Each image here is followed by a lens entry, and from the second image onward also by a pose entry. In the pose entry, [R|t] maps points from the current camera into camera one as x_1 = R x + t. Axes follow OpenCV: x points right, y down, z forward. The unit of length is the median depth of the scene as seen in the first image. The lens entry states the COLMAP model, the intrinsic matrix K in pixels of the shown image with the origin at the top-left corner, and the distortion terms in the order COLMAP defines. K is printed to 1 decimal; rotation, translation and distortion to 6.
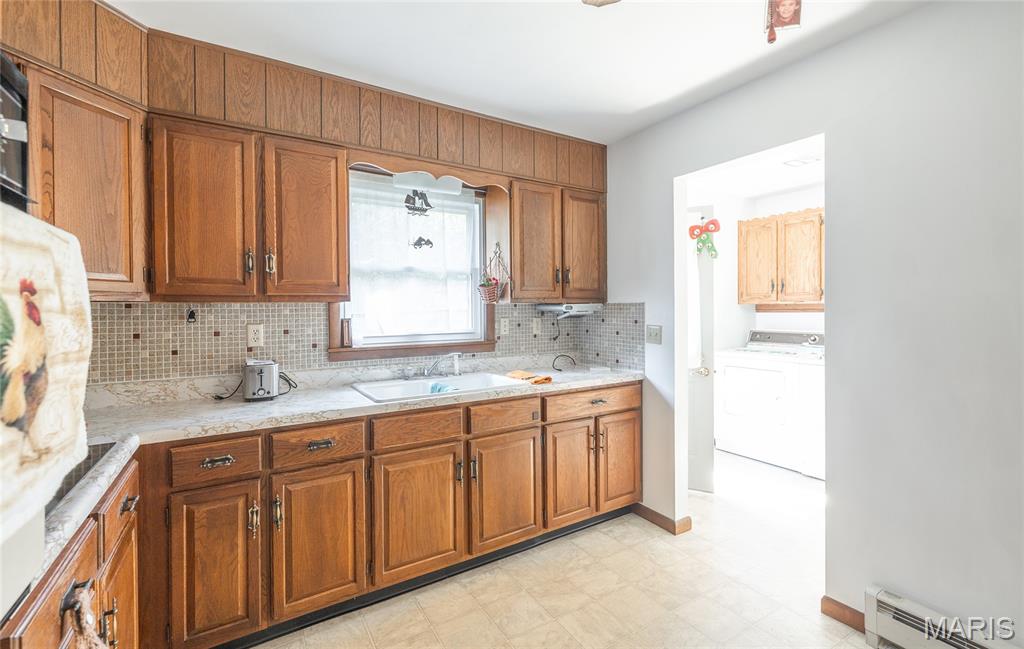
lens RADIAL K [[434.3, 0, 503.1], [0, 434.3, 312.9], [0, 0, 1]] dist [0.000566, 0.000787]
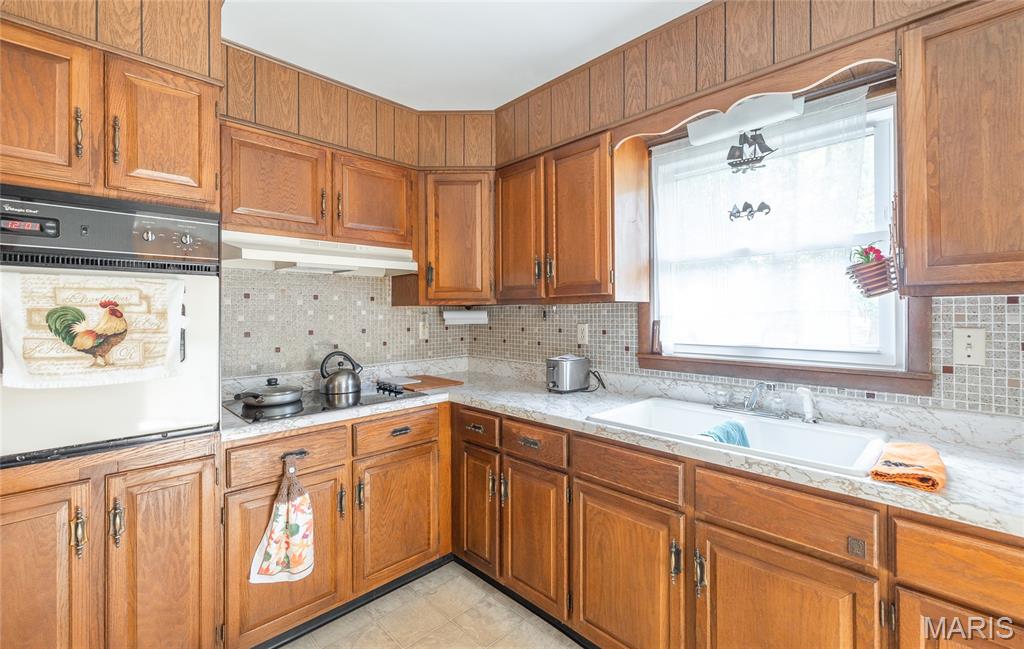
lens RADIAL K [[434.3, 0, 516.2], [0, 434.3, 313.5], [0, 0, 1]] dist [0.000566, 0.000787]
pose [[0.235383, 0.008325, -0.971867, 0.394169], [-0.005155, 0.999960, 0.007317, -0.005613], [0.971889, 0.003288, 0.235417, 0.510737]]
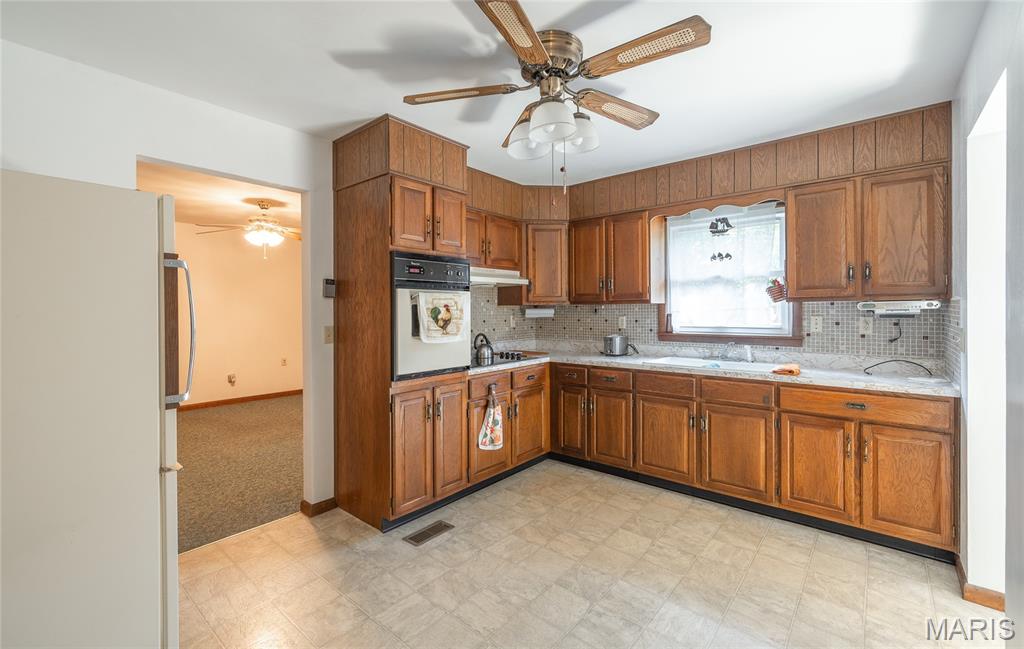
lens RADIAL K [[434.3, 0, 514.8], [0, 434.3, 313.7], [0, 0, 1]] dist [0.000566, 0.000787]
pose [[0.323854, 0.013496, -0.946011, 0.879723], [-0.003318, 0.999908, 0.013129, -0.005789], [0.946101, -0.001113, 0.323869, -0.010405]]
